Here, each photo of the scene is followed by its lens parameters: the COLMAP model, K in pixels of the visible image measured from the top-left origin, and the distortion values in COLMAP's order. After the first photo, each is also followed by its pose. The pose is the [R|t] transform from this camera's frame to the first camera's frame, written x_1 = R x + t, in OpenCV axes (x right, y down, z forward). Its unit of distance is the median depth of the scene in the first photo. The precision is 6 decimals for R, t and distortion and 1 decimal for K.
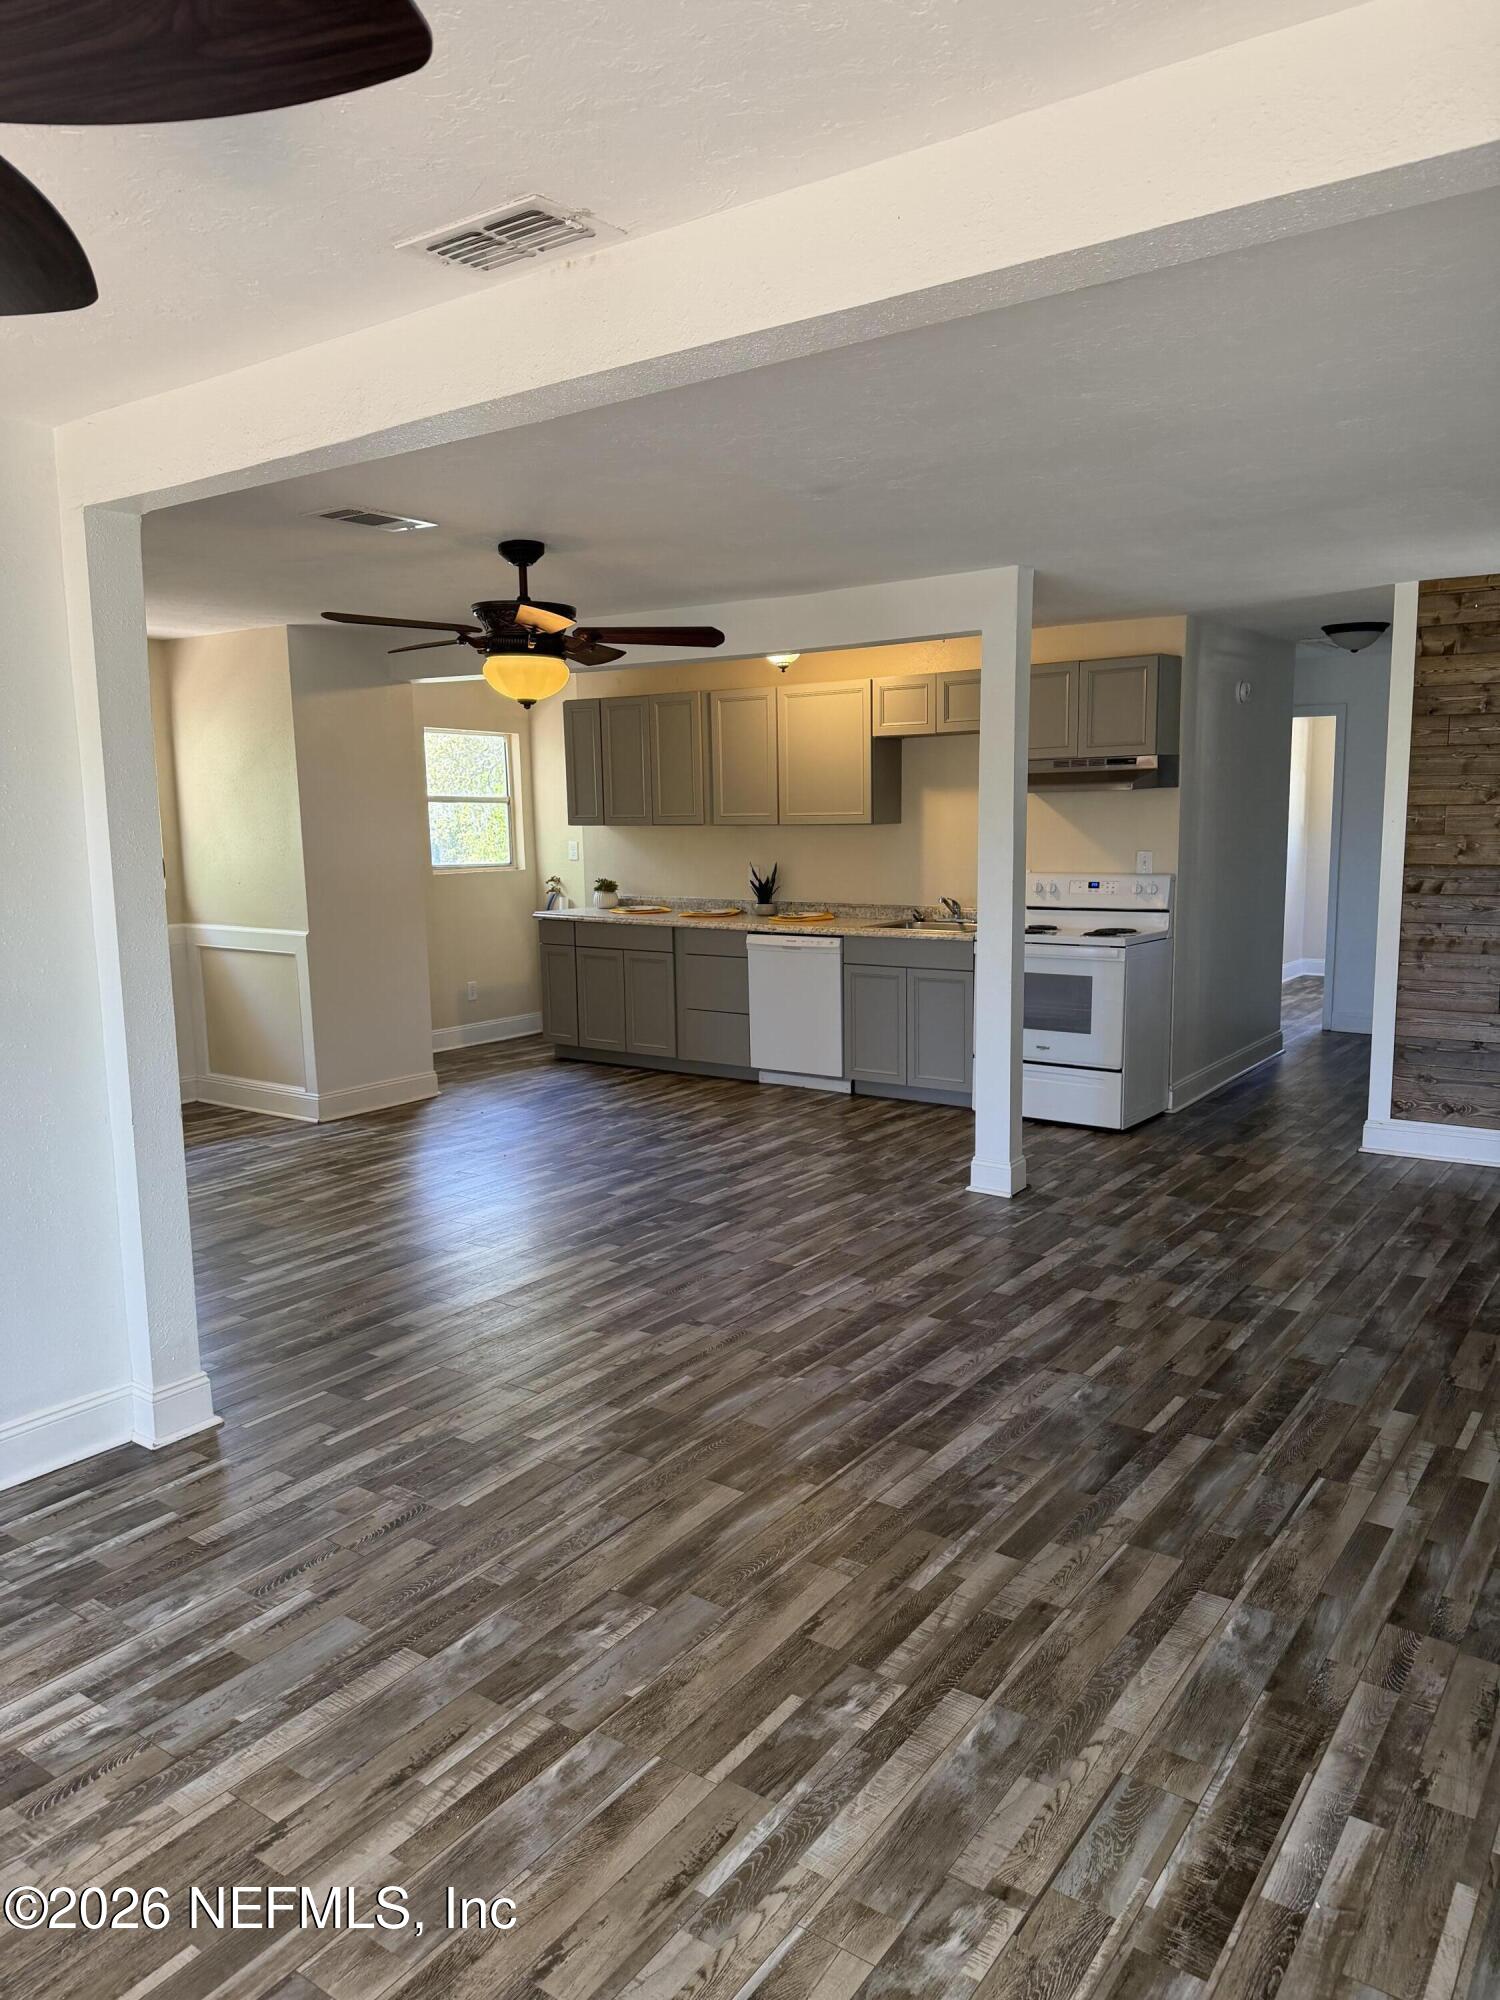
lens RADIAL K [[1382.2, 0, 757.2], [0, 1382.2, 989.1], [0, 0, 1]] dist [0.190185, -0.405364]
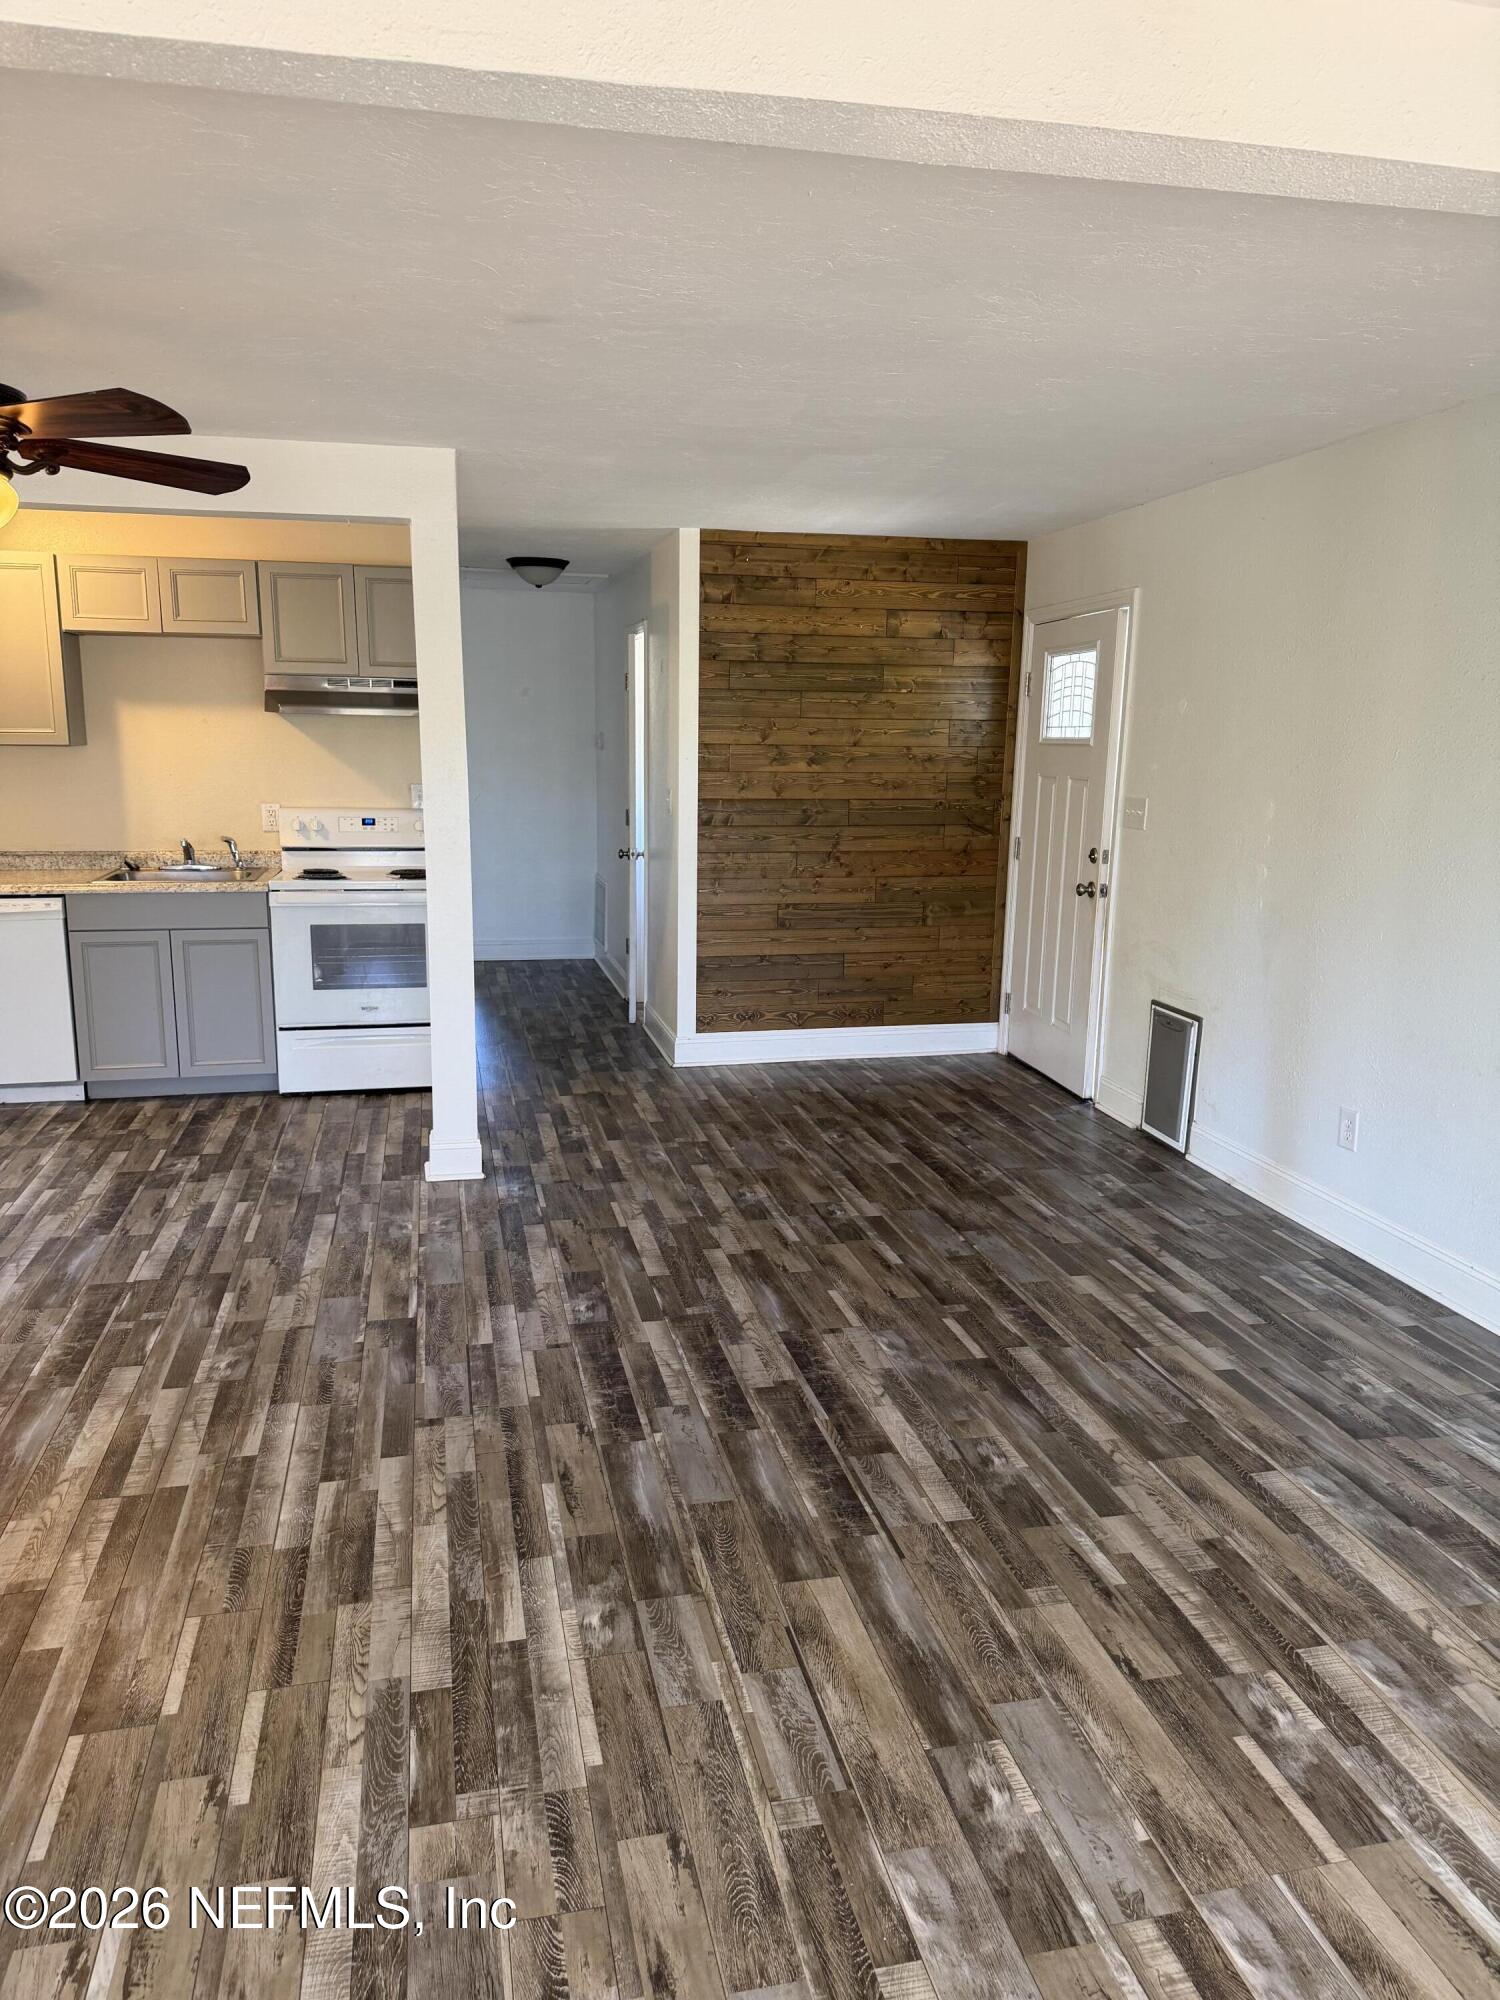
lens RADIAL K [[1383.7, 0, 750.0], [0, 1383.7, 1000.0], [0, 0, 1]] dist [0.118074, -0.183640]
pose [[0.664566, -0.117618, 0.737915, -0.422705], [0.074378, 0.993042, 0.091299, -0.038541], [-0.743519, -0.005790, 0.668690, 0.339975]]
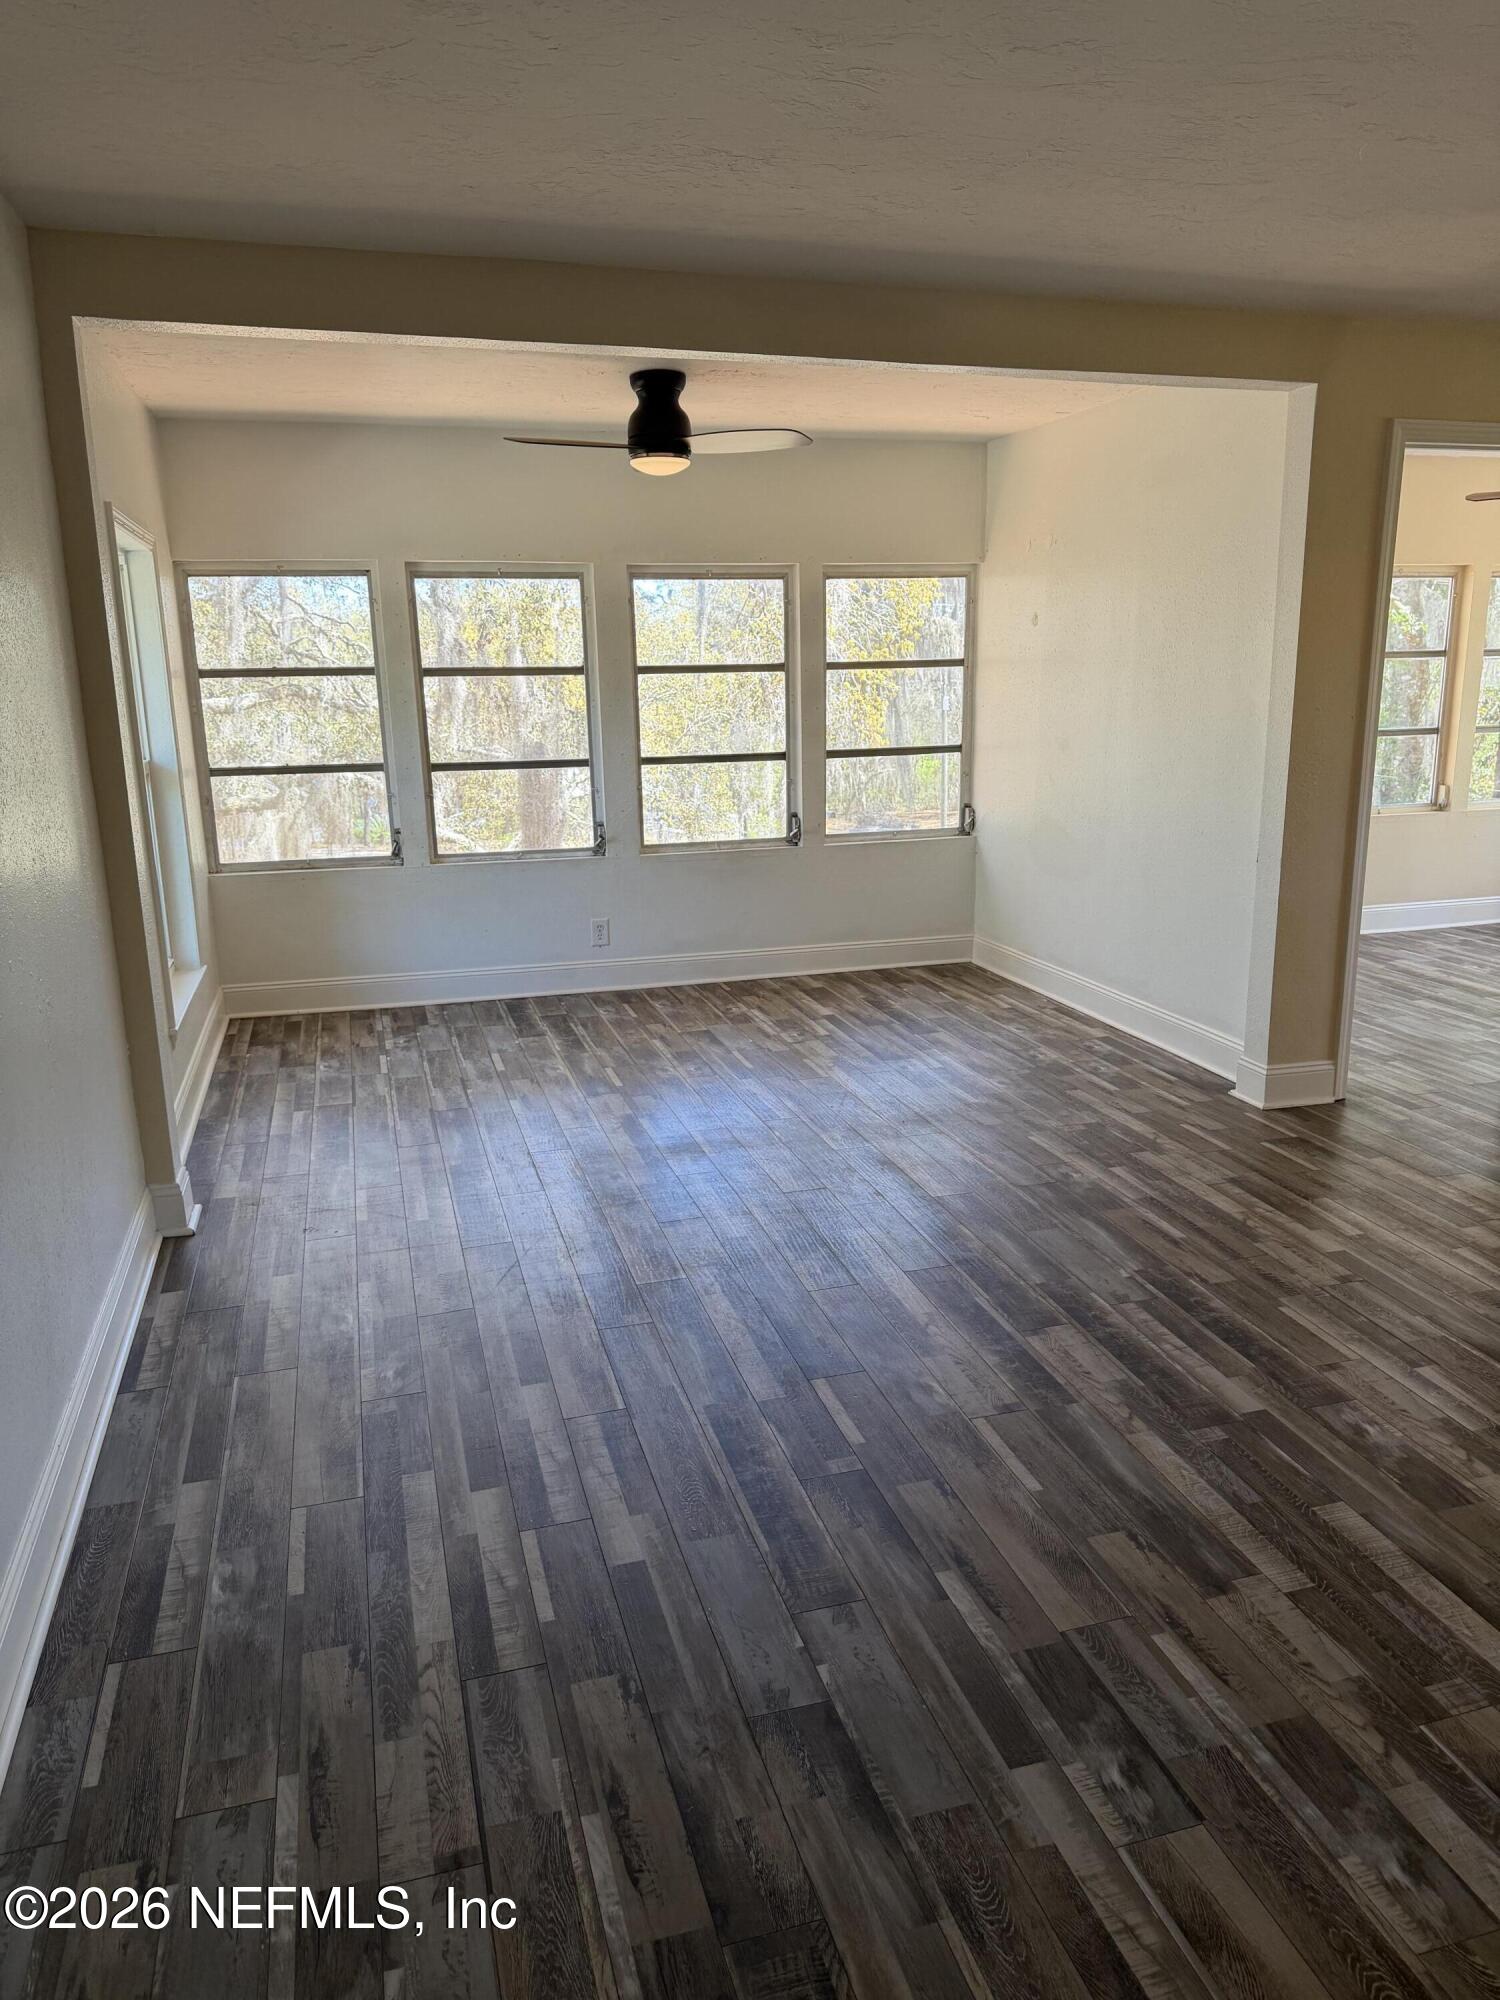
lens RADIAL K [[1383.7, 0, 750.0], [0, 1383.7, 1000.0], [0, 0, 1]] dist [0.118074, -0.183640]
pose [[-0.621822, 0.208441, -0.754910, 0.677869], [-0.076682, 0.943094, 0.323564, -0.131502], [0.779395, 0.259087, -0.570453, 1.057498]]
